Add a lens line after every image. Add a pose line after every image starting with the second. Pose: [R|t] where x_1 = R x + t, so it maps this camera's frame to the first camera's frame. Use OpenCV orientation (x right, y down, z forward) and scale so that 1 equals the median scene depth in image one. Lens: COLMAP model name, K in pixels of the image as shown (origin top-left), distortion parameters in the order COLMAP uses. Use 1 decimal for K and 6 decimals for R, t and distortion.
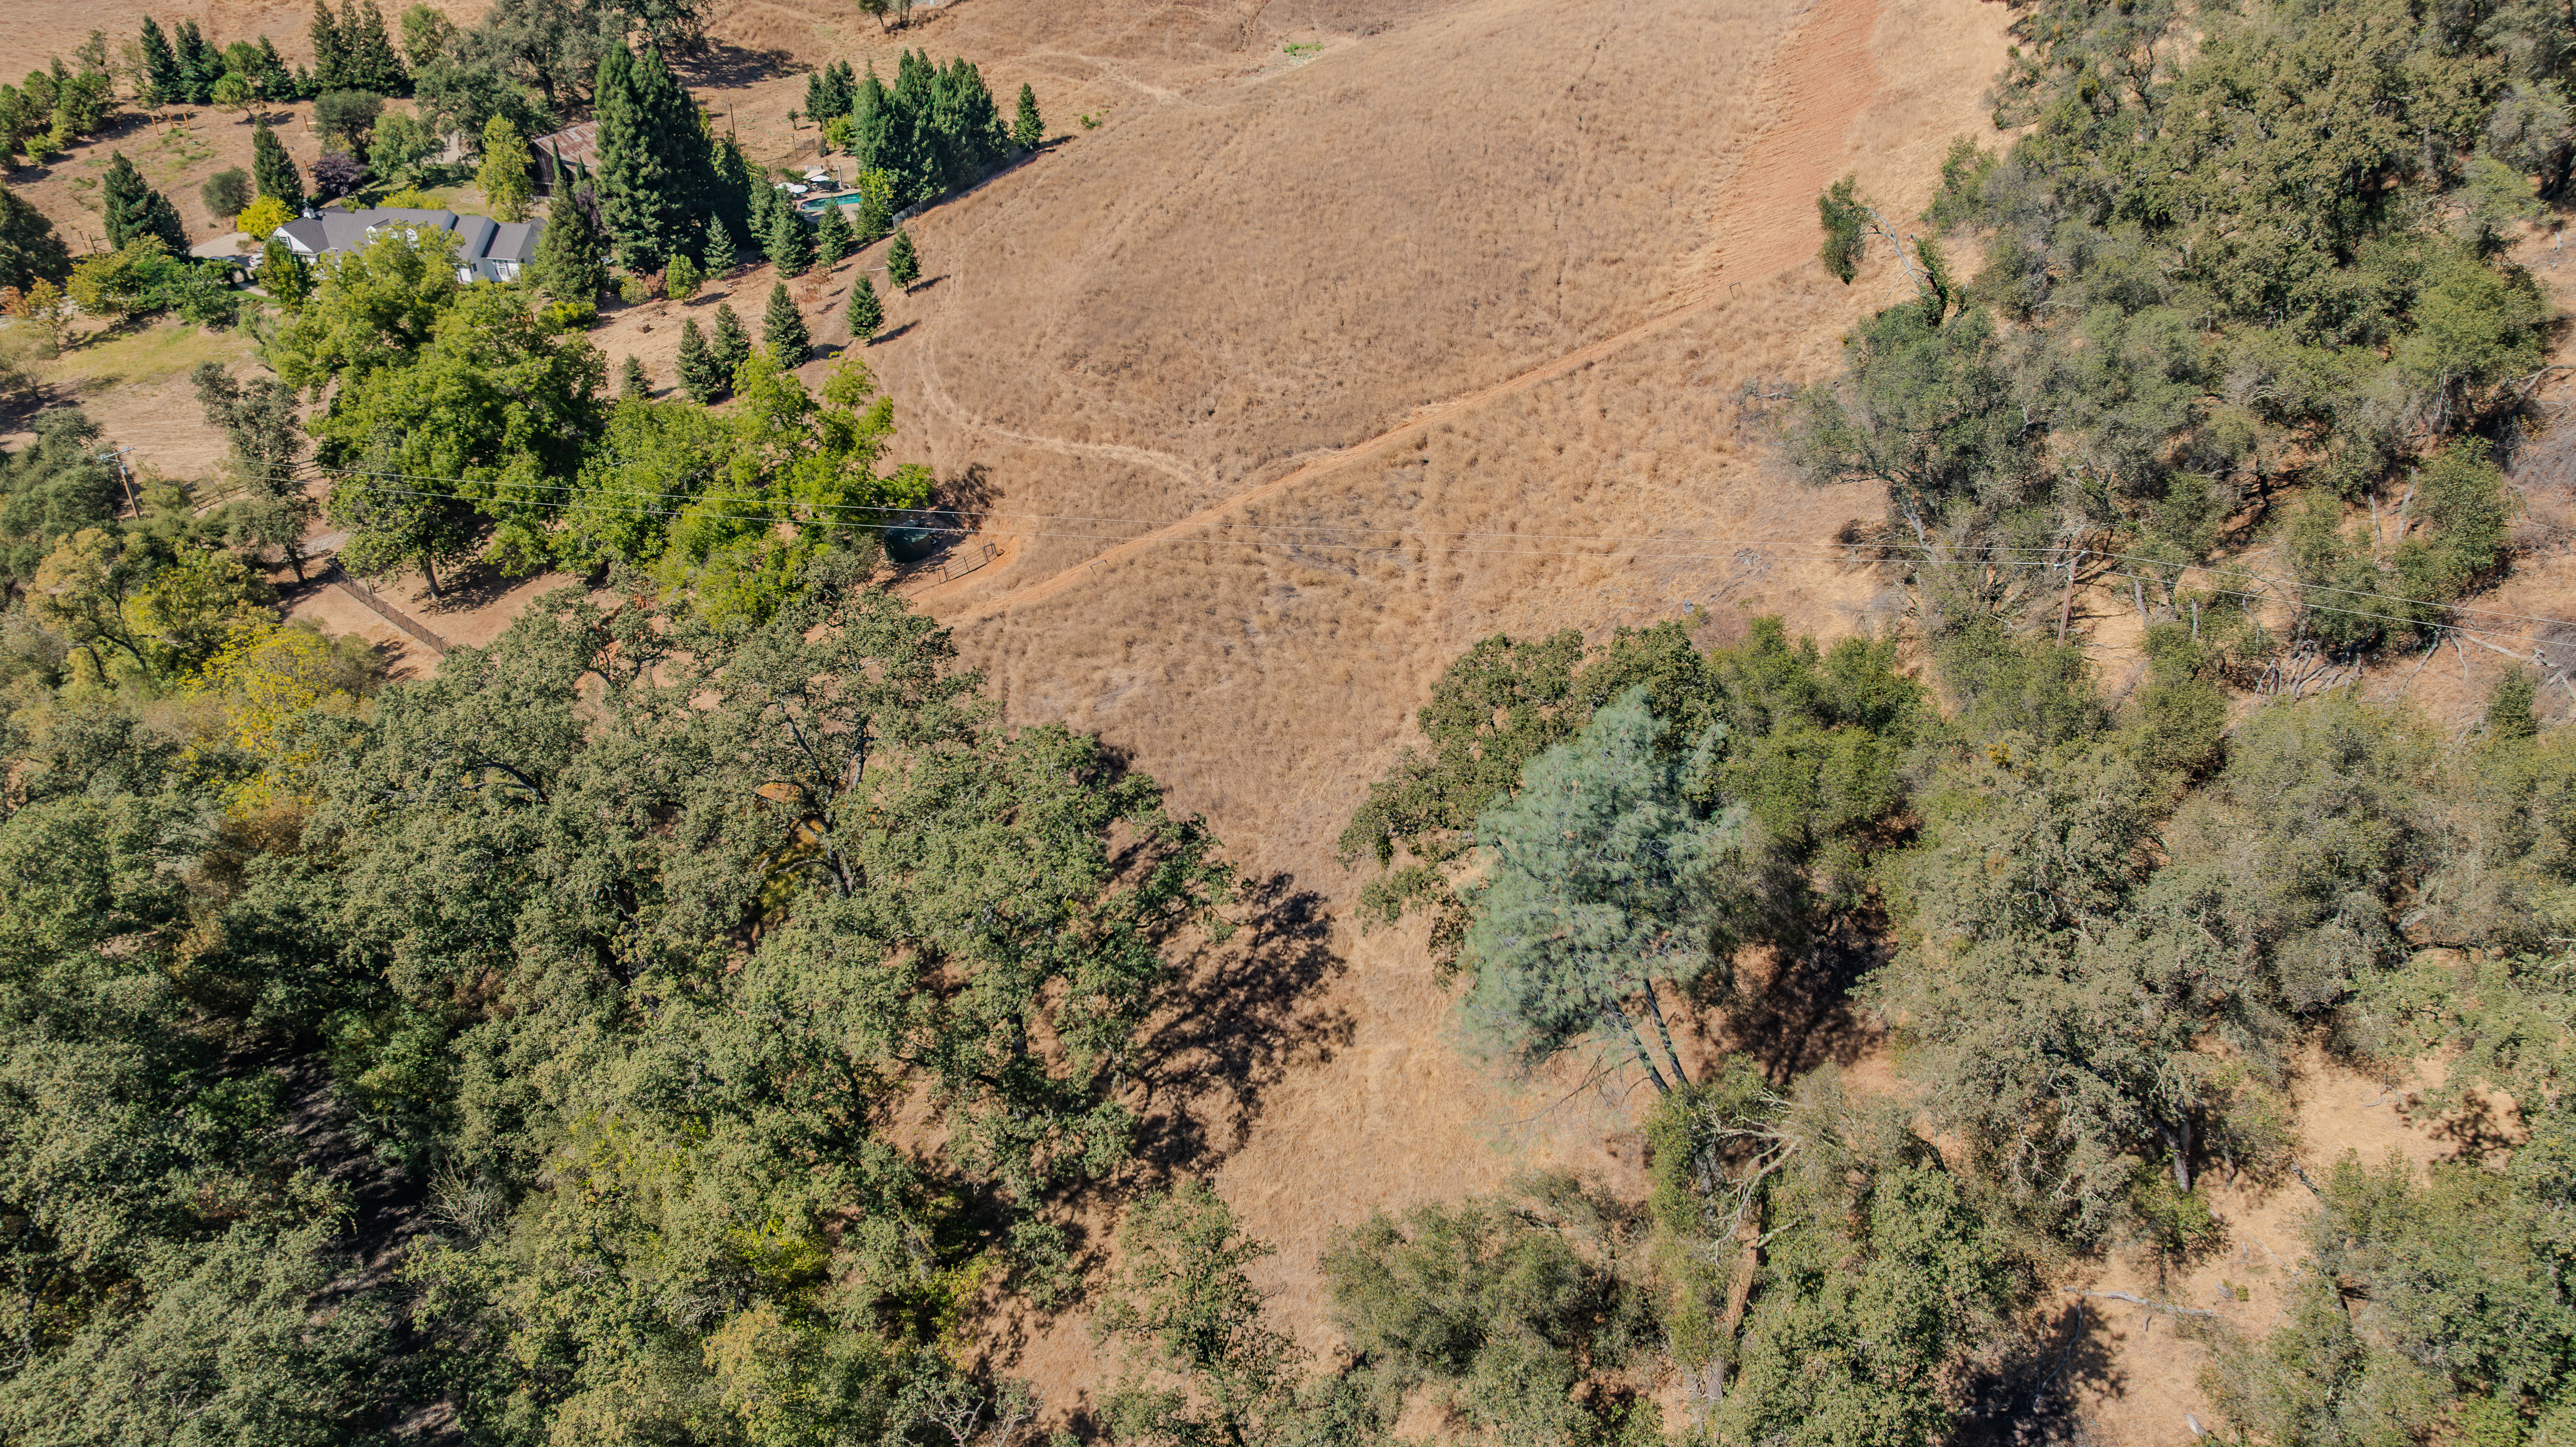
lens RADIAL K [[1797.2, 0, 1317.7], [0, 1797.2, 713.7], [0, 0, 1]] dist [-0.074951, 0.089286]
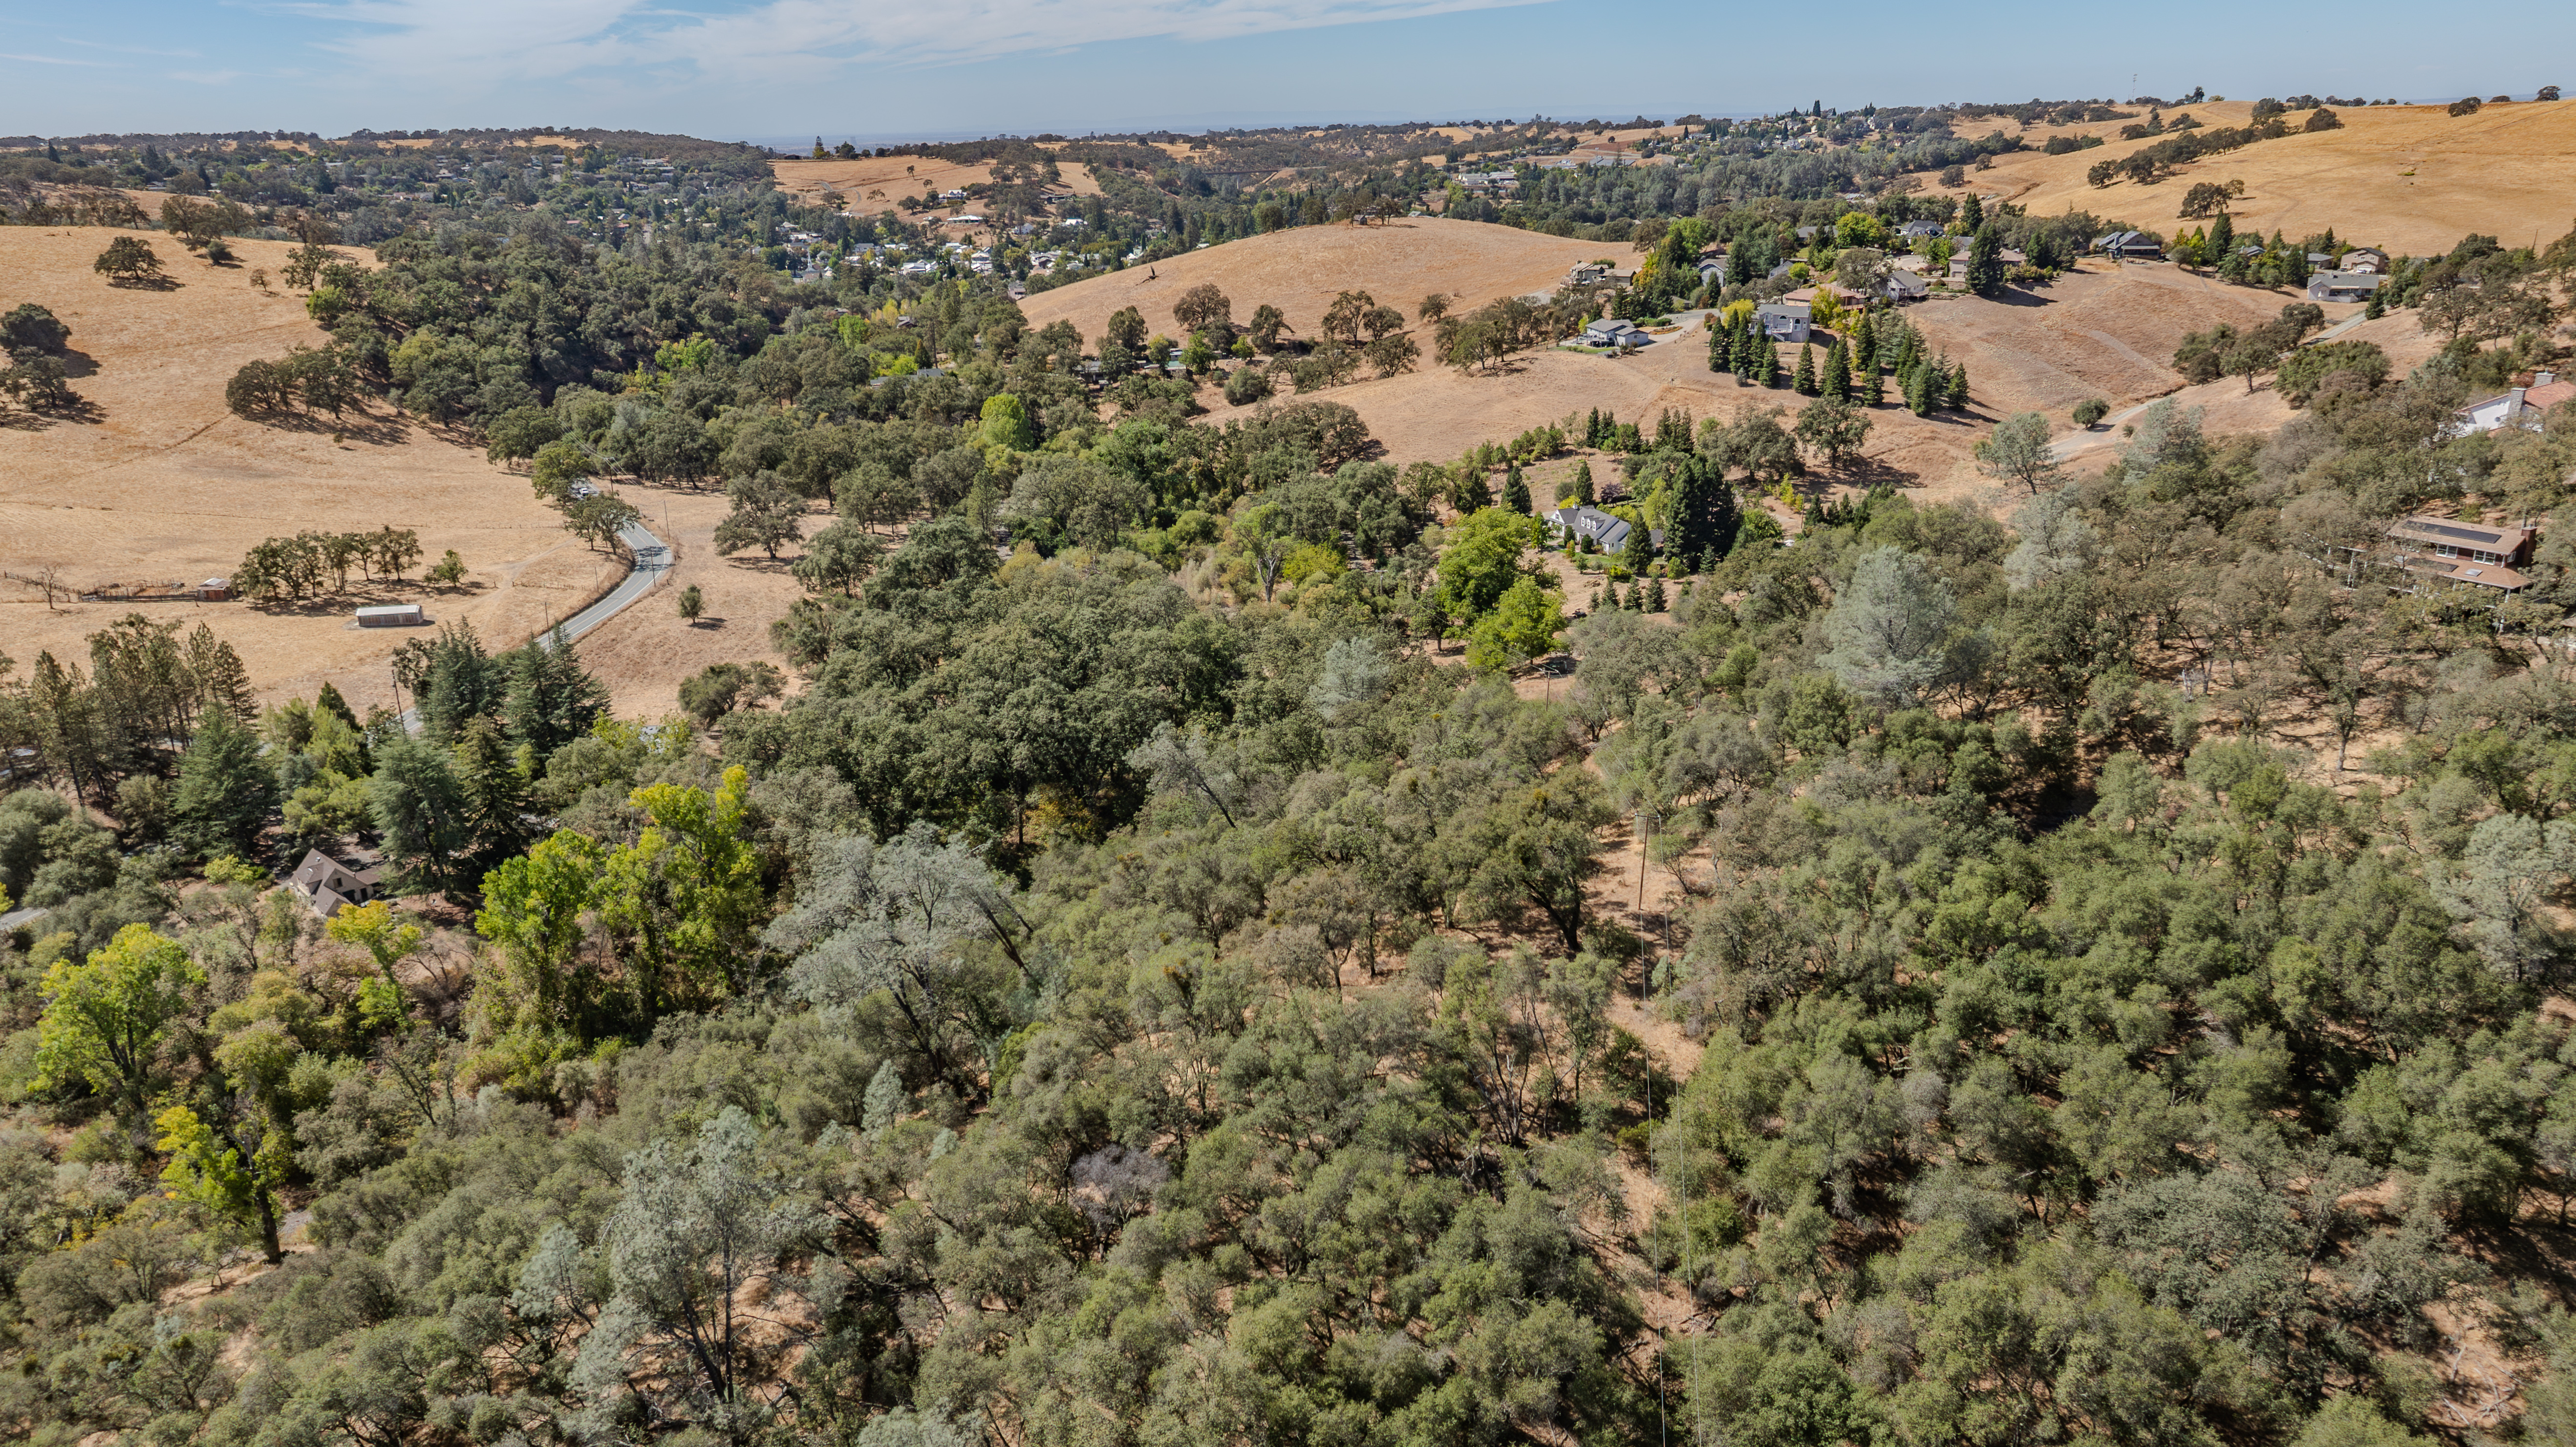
lens RADIAL K [[1817.9, 0, 1295.3], [0, 1817.9, 722.7], [0, 0, 1]] dist [-0.032188, 0.019925]
pose [[0.574650, 0.263368, -0.774864, 0.924080], [-0.402944, 0.915143, 0.012218, 0.050987], [0.712330, 0.305206, 0.632010, -0.477637]]
